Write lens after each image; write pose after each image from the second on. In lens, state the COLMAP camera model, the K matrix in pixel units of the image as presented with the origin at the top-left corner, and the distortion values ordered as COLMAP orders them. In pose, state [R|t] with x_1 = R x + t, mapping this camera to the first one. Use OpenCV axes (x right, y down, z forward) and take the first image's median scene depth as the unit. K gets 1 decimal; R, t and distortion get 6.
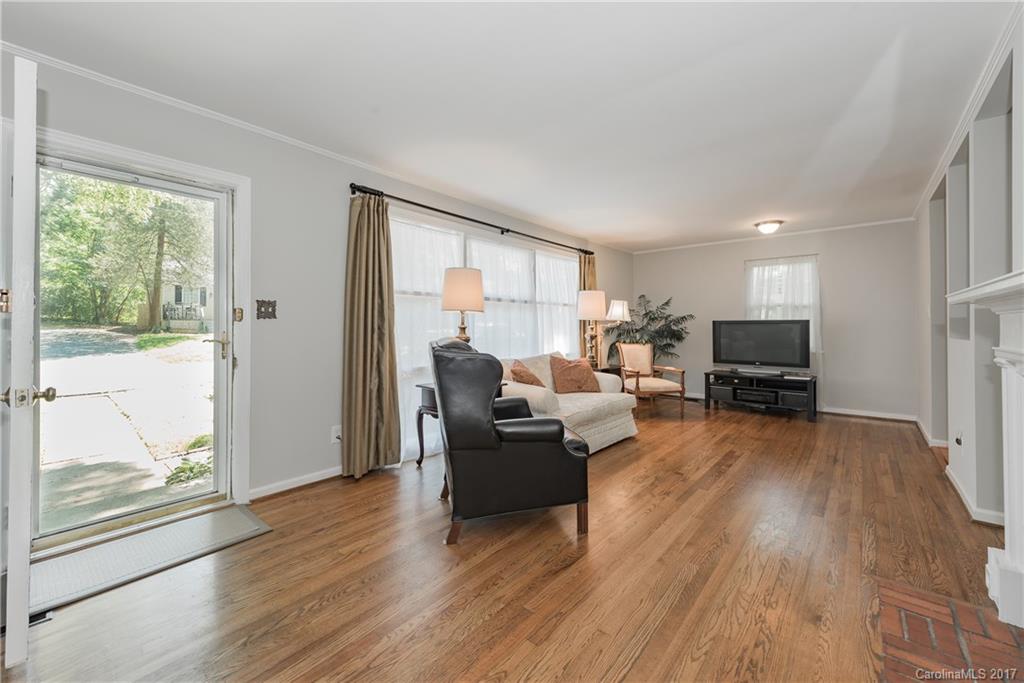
lens RADIAL K [[400.0, 0, 508.5], [0, 400.0, 332.4], [0, 0, 1]] dist [0.016365, -0.000035]
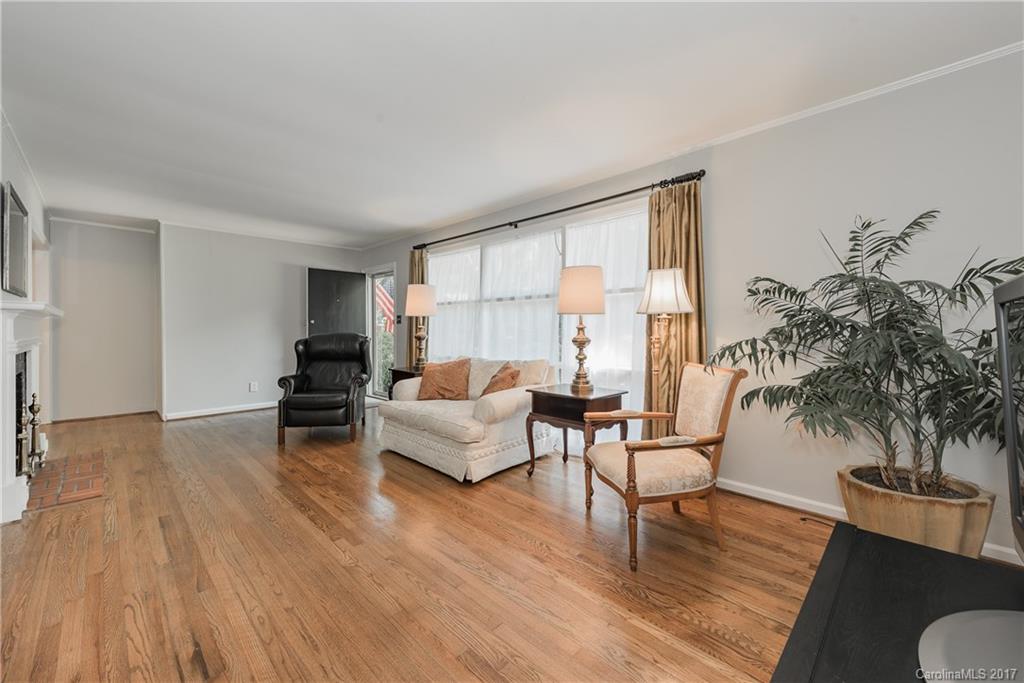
lens RADIAL K [[406.2, 0, 509.4], [0, 406.2, 334.4], [0, 0, 1]] dist [0.006267, -0.000126]
pose [[-0.069336, 0.010925, -0.997534, 1.245732], [-0.013373, 0.999840, 0.011880, -0.008892], [0.997504, 0.014164, -0.069179, 1.400070]]
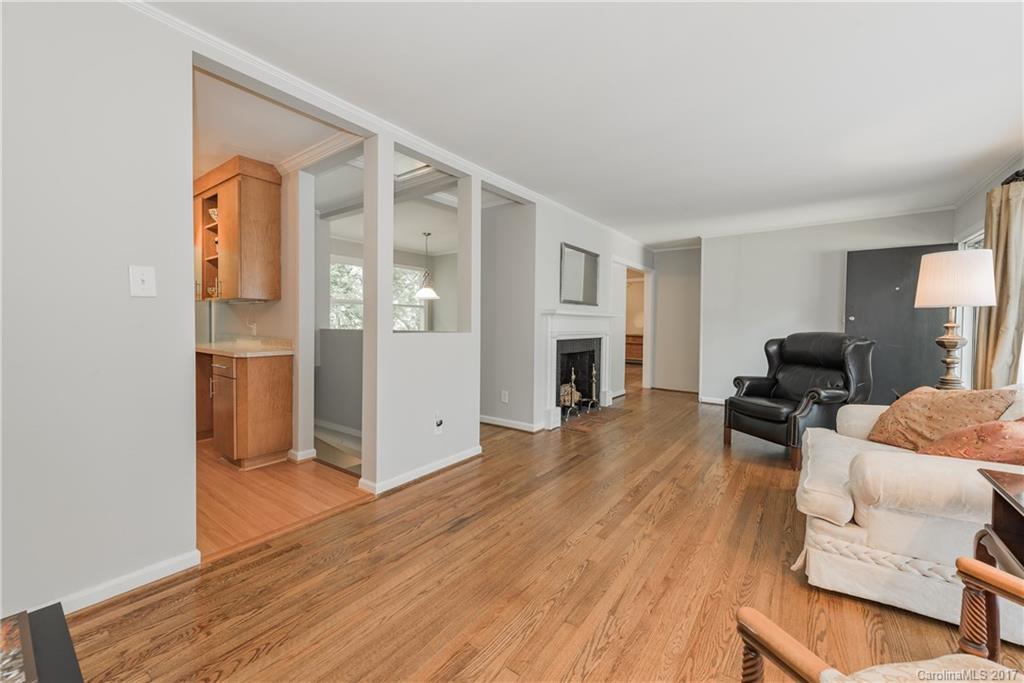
lens RADIAL K [[400.0, 0, 508.5], [0, 400.0, 332.4], [0, 0, 1]] dist [0.016365, -0.000035]
pose [[-0.997574, -0.011780, -0.068608, 0.820748], [-0.014233, 0.999273, 0.035362, -0.016298], [0.068141, 0.036253, -0.997017, 1.743801]]
